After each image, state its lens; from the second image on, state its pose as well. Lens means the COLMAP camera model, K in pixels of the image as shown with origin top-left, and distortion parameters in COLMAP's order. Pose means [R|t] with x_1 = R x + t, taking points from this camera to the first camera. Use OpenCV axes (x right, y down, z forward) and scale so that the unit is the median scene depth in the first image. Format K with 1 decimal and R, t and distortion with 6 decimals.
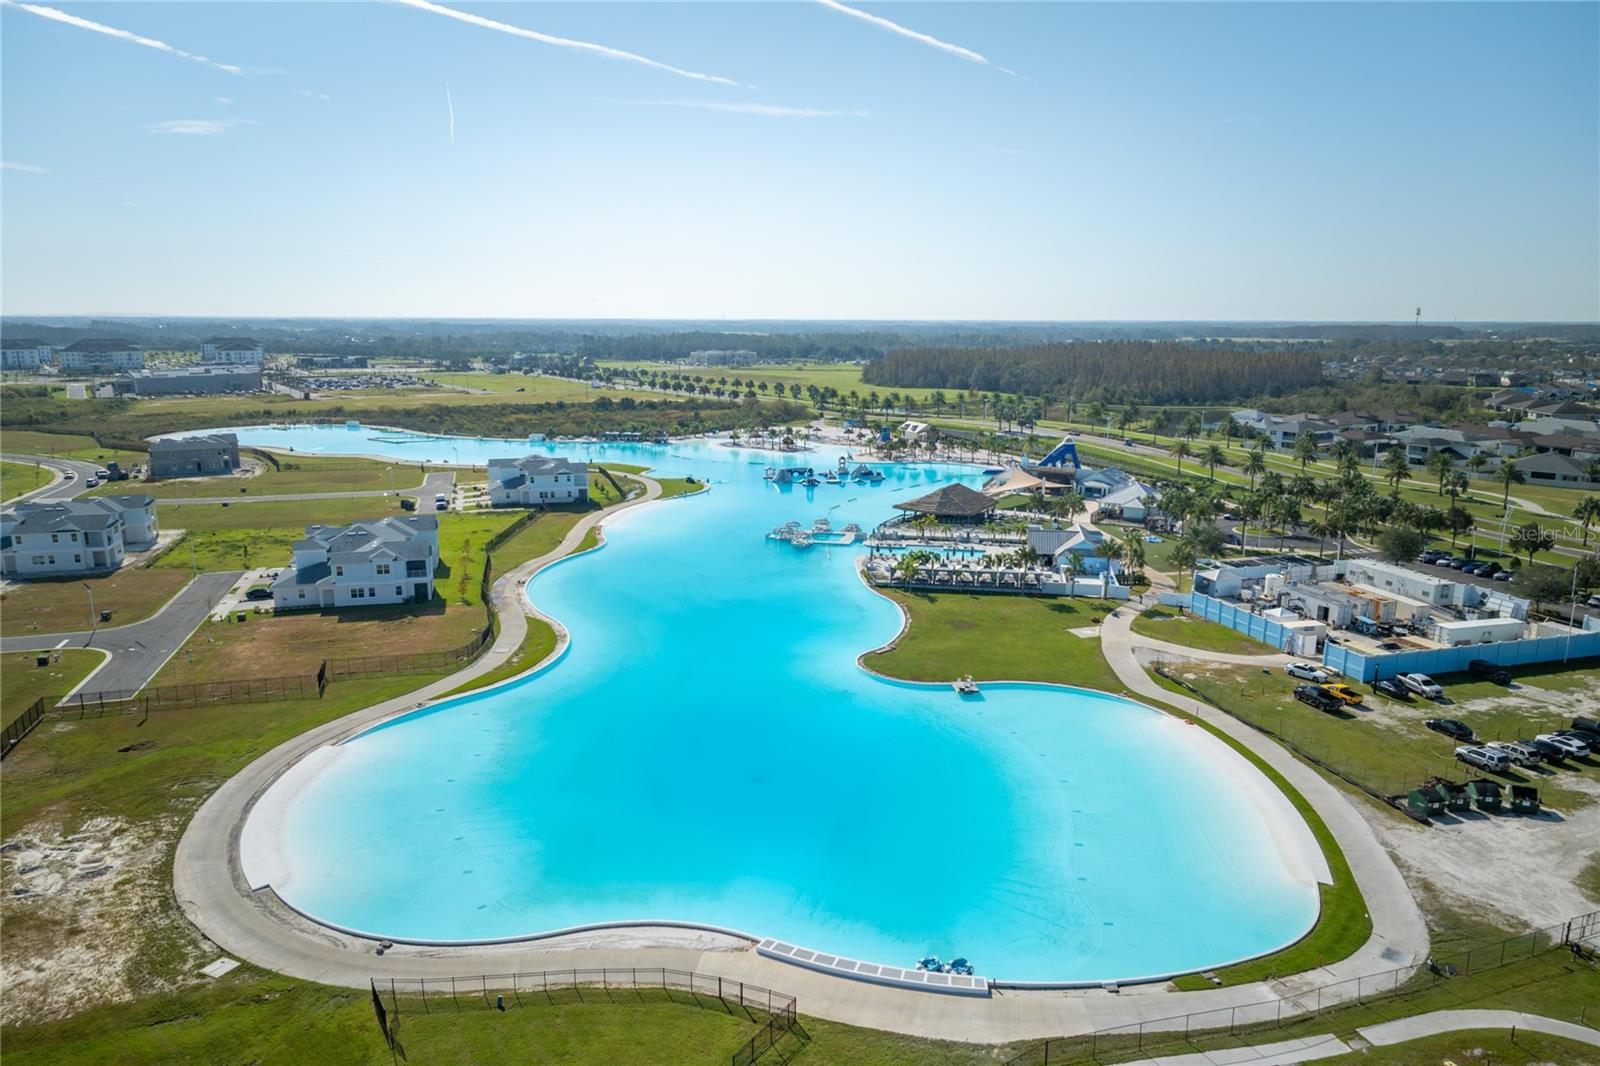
lens RADIAL K [[1085.4, 0, 803.8], [0, 1085.4, 566.2], [0, 0, 1]] dist [0.000908, -0.002679]
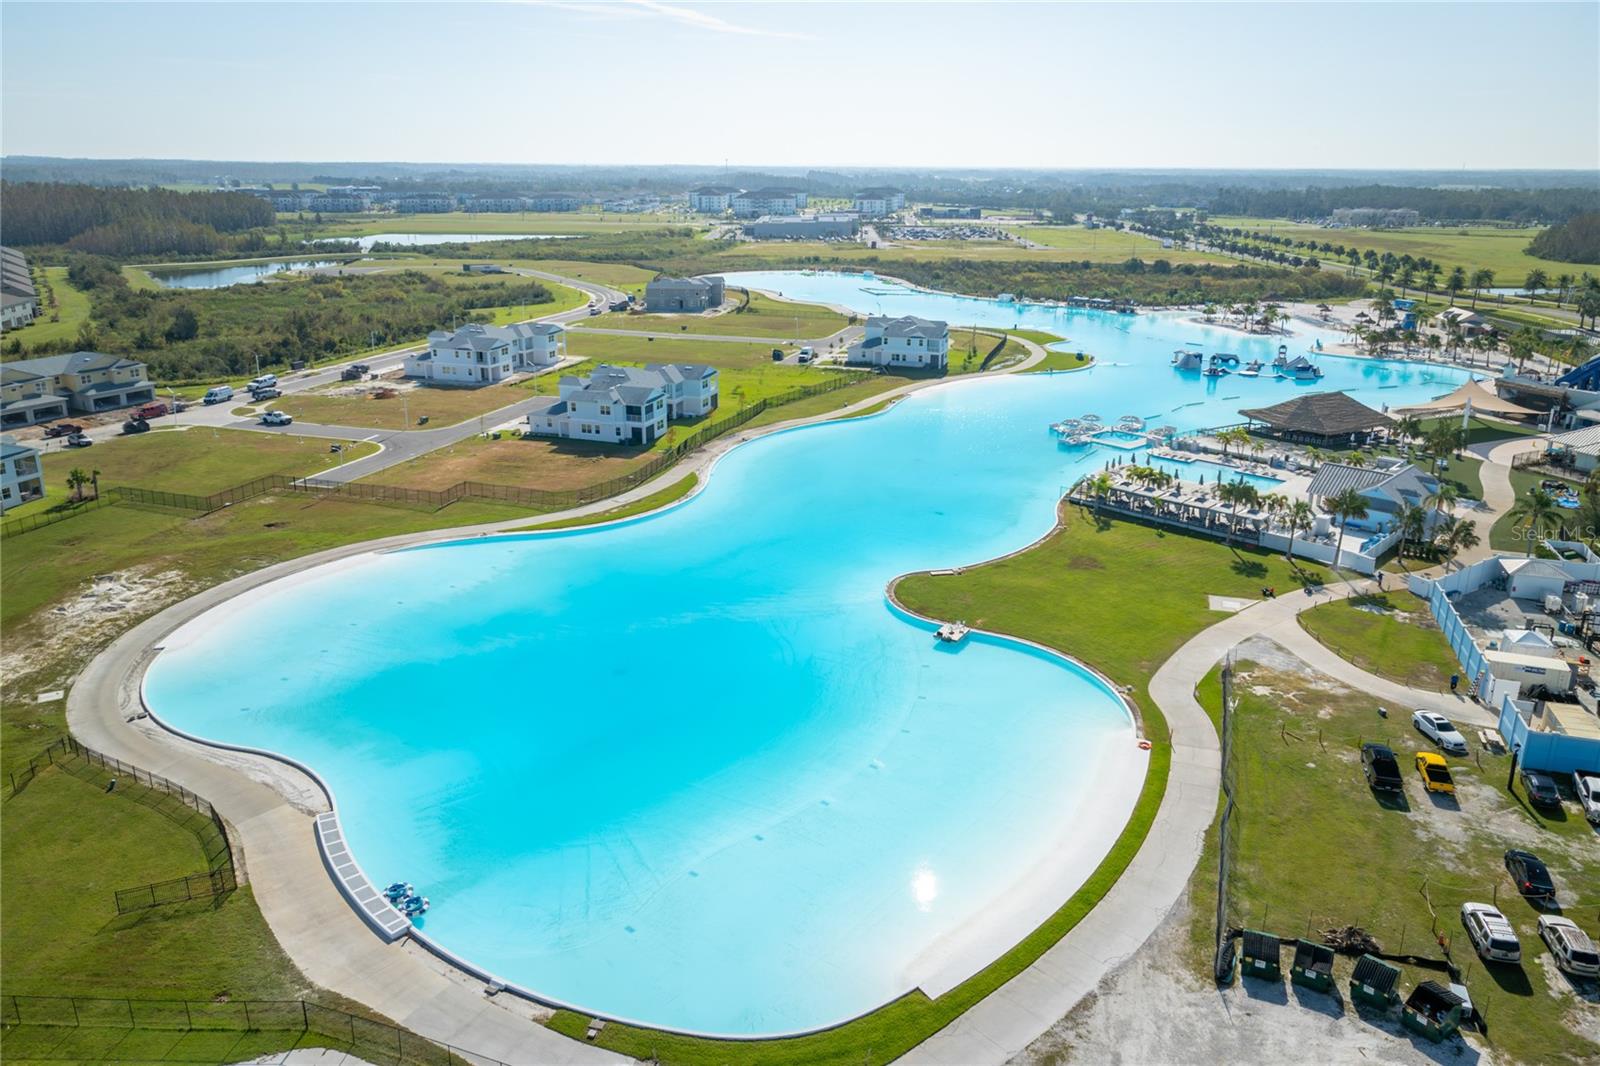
lens RADIAL K [[1088.3, 0, 807.7], [0, 1088.3, 535.6], [0, 0, 1]] dist [0.002867, -0.001091]
pose [[0.826309, 0.182040, -0.532986, 0.385985], [-0.127357, 0.982206, 0.138024, -0.050093], [0.548628, -0.046171, 0.834790, 0.188865]]
